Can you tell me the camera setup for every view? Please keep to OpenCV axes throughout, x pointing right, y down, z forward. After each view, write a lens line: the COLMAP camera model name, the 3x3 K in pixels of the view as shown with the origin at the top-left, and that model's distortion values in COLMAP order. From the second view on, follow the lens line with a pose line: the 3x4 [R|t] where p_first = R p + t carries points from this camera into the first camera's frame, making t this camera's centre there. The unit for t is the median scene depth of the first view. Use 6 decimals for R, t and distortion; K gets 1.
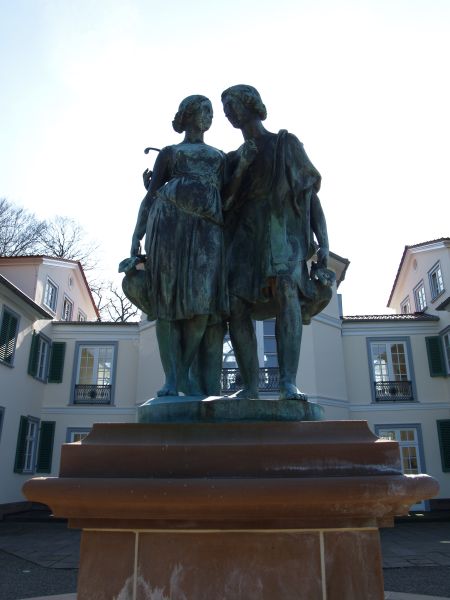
lens RADIAL K [[492.8, 0, 225.0], [0, 492.8, 300.0], [0, 0, 1]] dist [-0.125096, 0.074343]
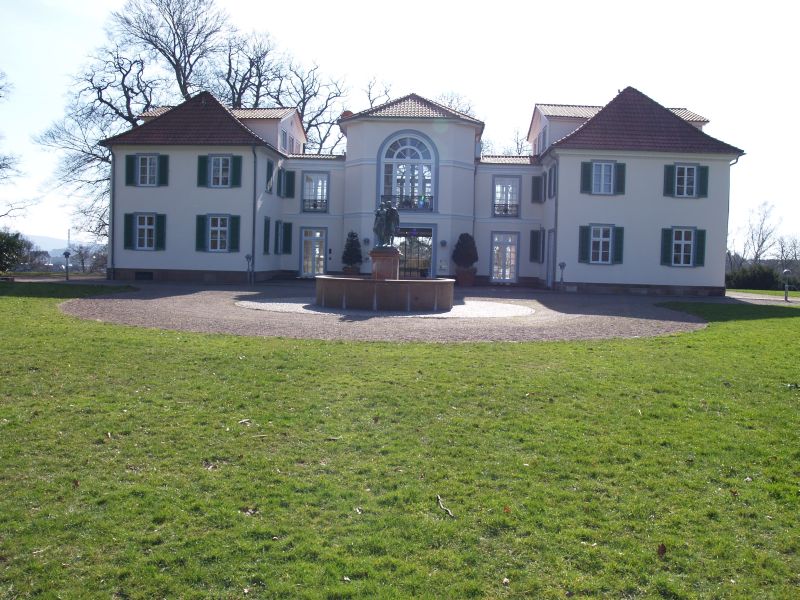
lens RADIAL K [[657.0, 0, 400.0], [0, 657.0, 300.0], [0, 0, 1]] dist [-0.125096, 0.074343]
pose [[0.999236, 0.034610, -0.018168, 0.053154], [-0.024525, 0.917031, 0.398061, -0.374945], [0.030437, -0.397311, 0.917179, -1.052482]]
